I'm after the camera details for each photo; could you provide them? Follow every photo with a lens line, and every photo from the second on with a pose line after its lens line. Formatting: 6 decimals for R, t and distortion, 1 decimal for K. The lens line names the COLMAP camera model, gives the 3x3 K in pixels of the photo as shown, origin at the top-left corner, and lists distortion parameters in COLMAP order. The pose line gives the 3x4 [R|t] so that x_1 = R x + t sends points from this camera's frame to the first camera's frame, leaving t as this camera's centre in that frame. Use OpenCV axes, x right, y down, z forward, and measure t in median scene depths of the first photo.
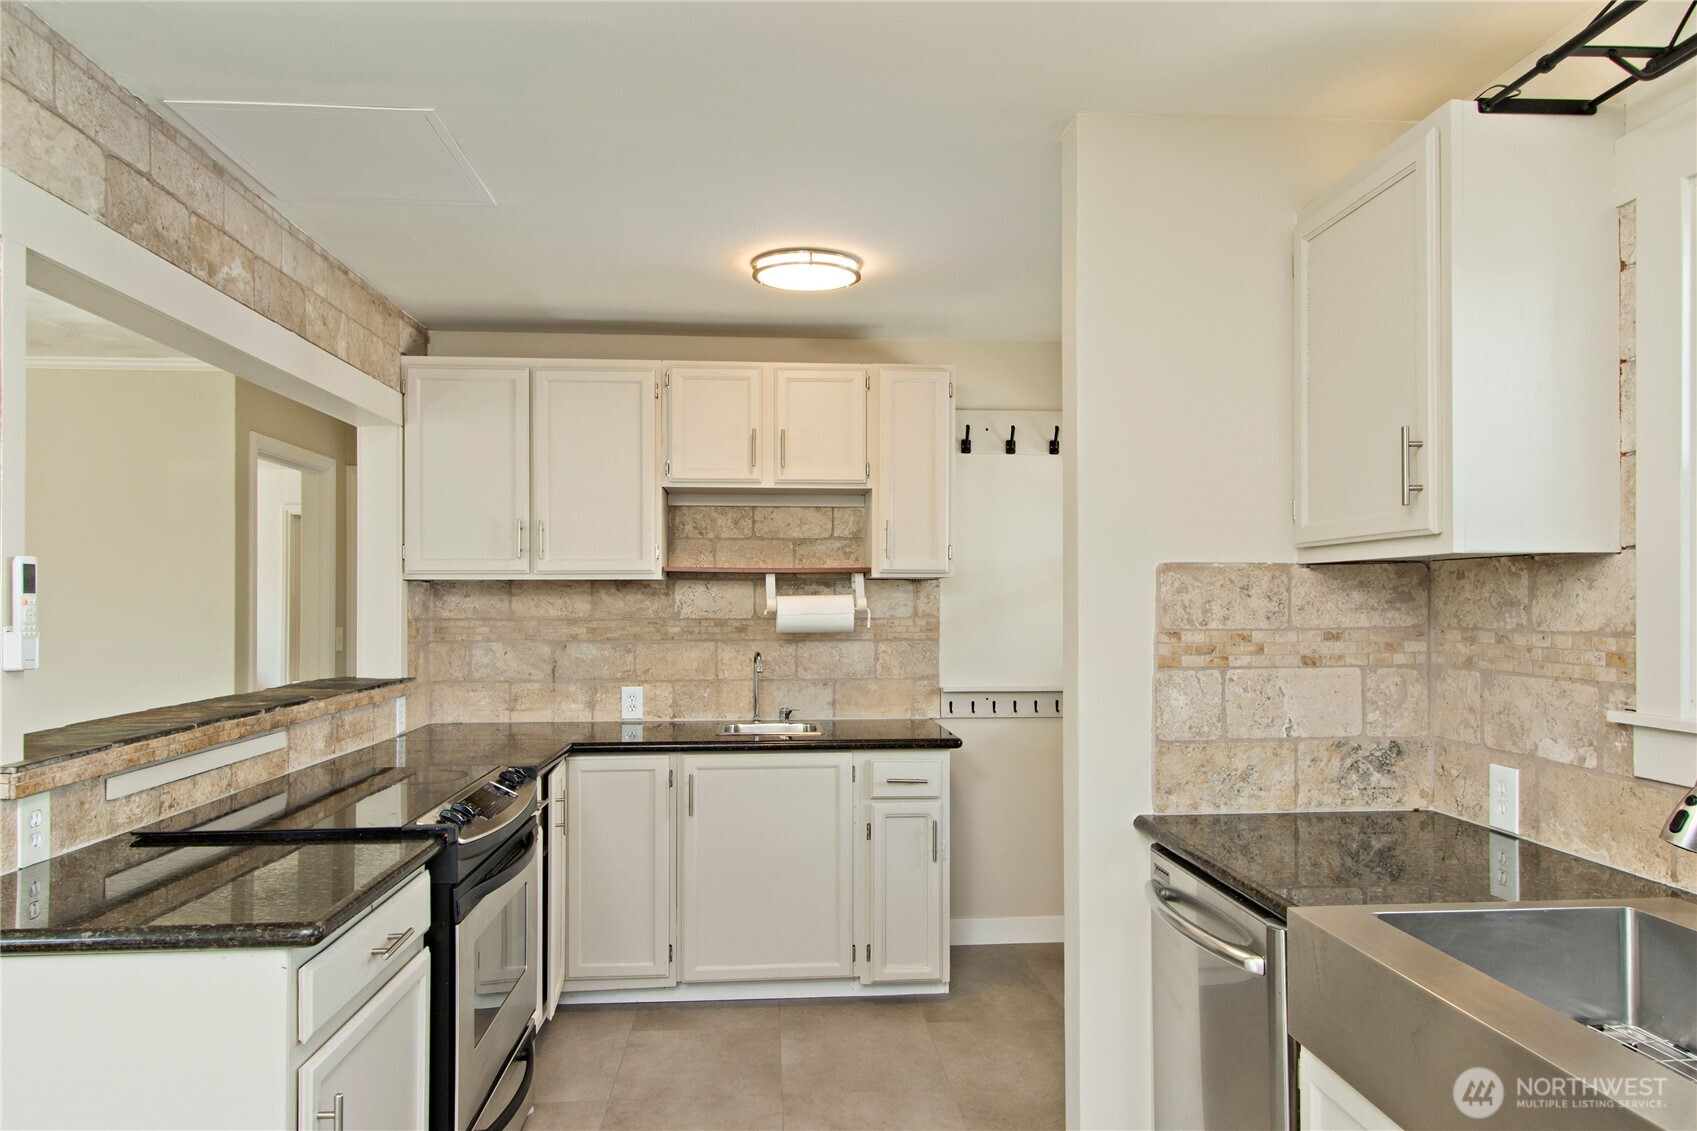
lens RADIAL K [[1097.9, 0, 814.3], [0, 1097.9, 566.5], [0, 0, 1]] dist [0.010312, 0.002168]
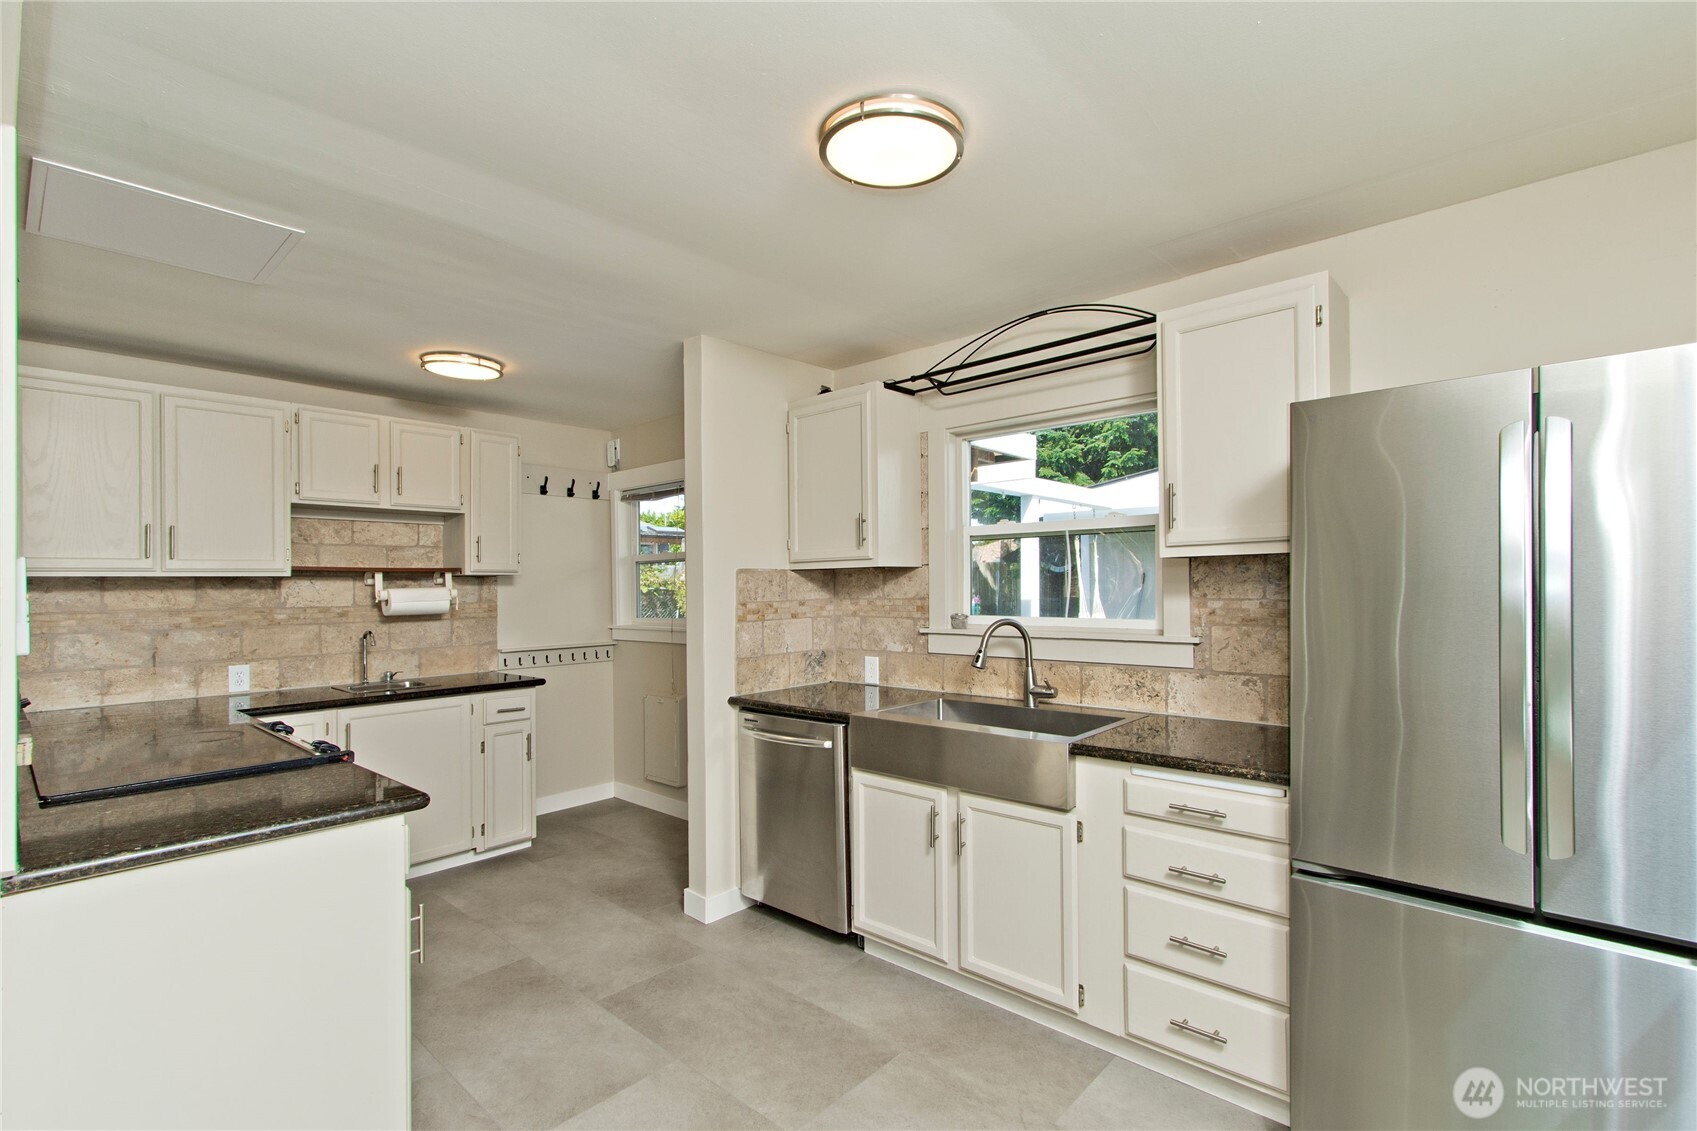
lens RADIAL K [[799.1, 0, 836.1], [0, 799.1, 550.1], [0, 0, 1]] dist [0.010509, -0.003526]
pose [[0.726681, 0.022648, 0.686602, -0.339736], [-0.009716, 0.999695, -0.022693, -0.003783], [-0.686906, 0.009820, 0.726680, -0.106354]]
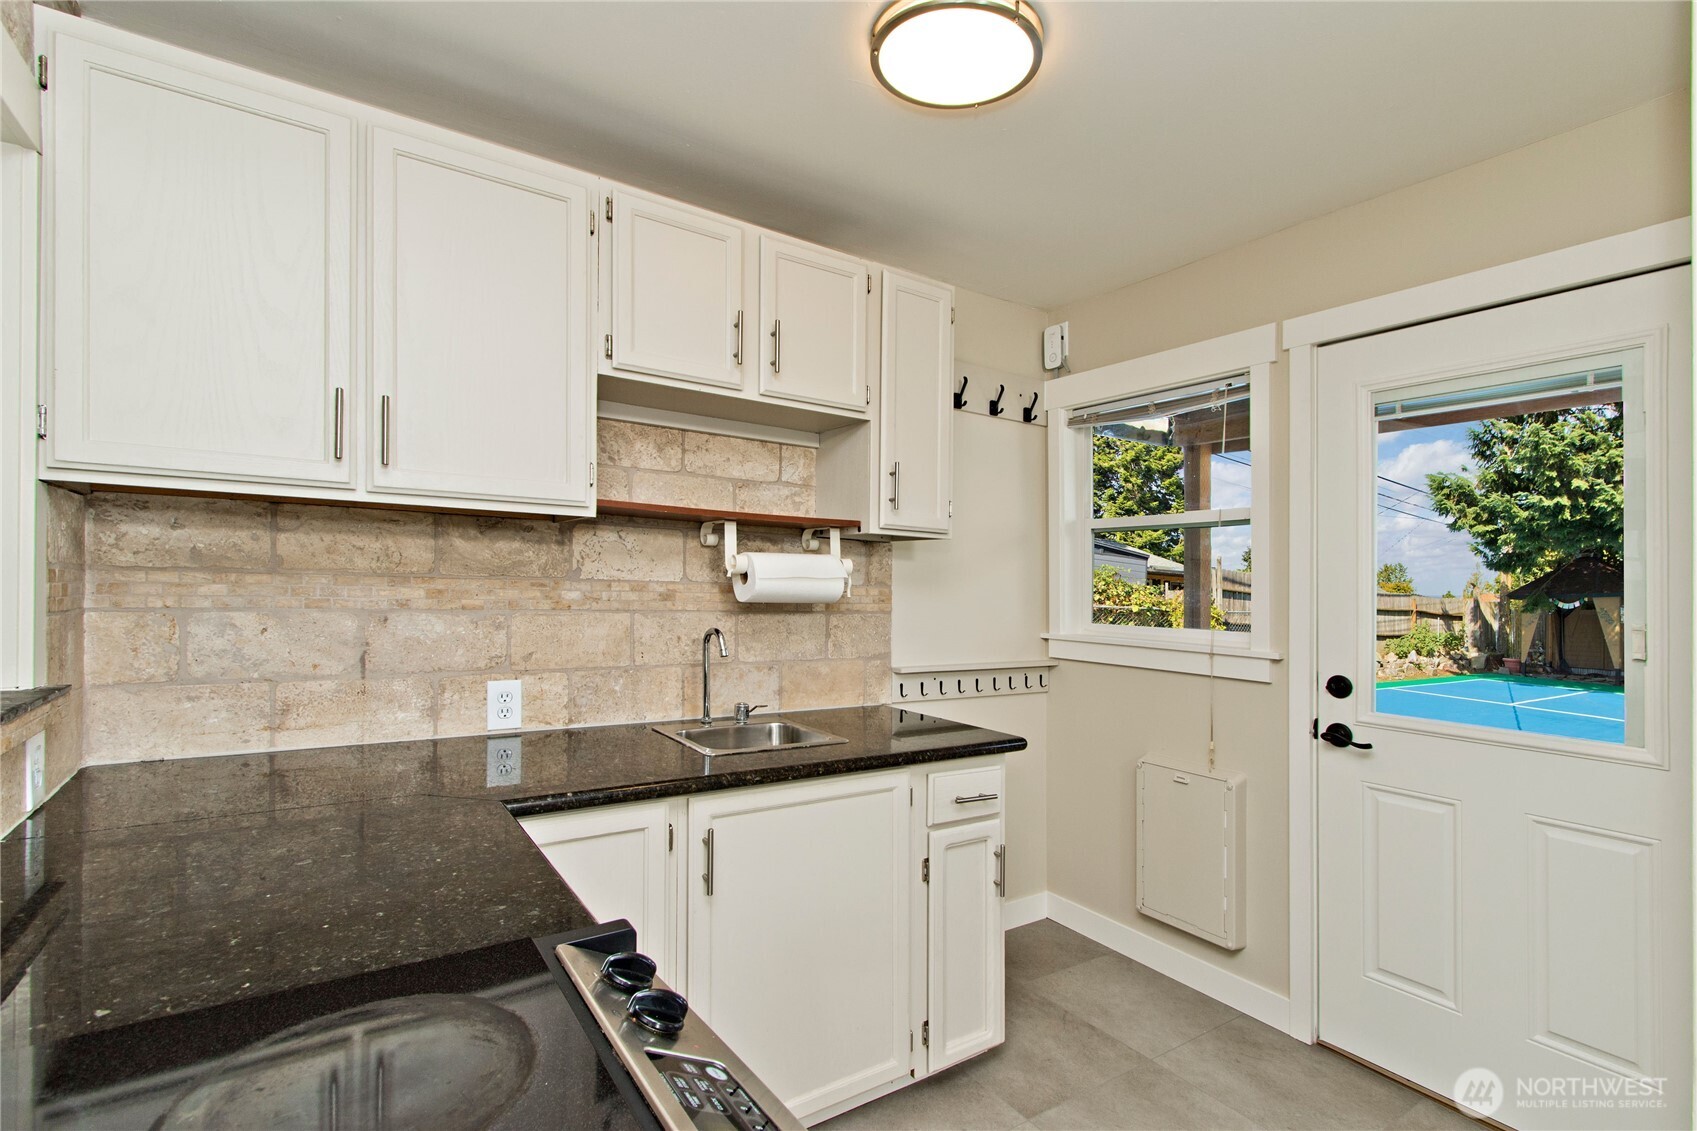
lens RADIAL K [[799.1, 0, 868.4], [0, 799.1, 583.9], [0, 0, 1]] dist [0.010509, -0.003526]
pose [[0.851124, 0.025868, 0.524326, -0.265699], [-0.045968, 0.998621, 0.025351, 0.033862], [-0.522948, -0.045680, 0.851140, 0.550201]]
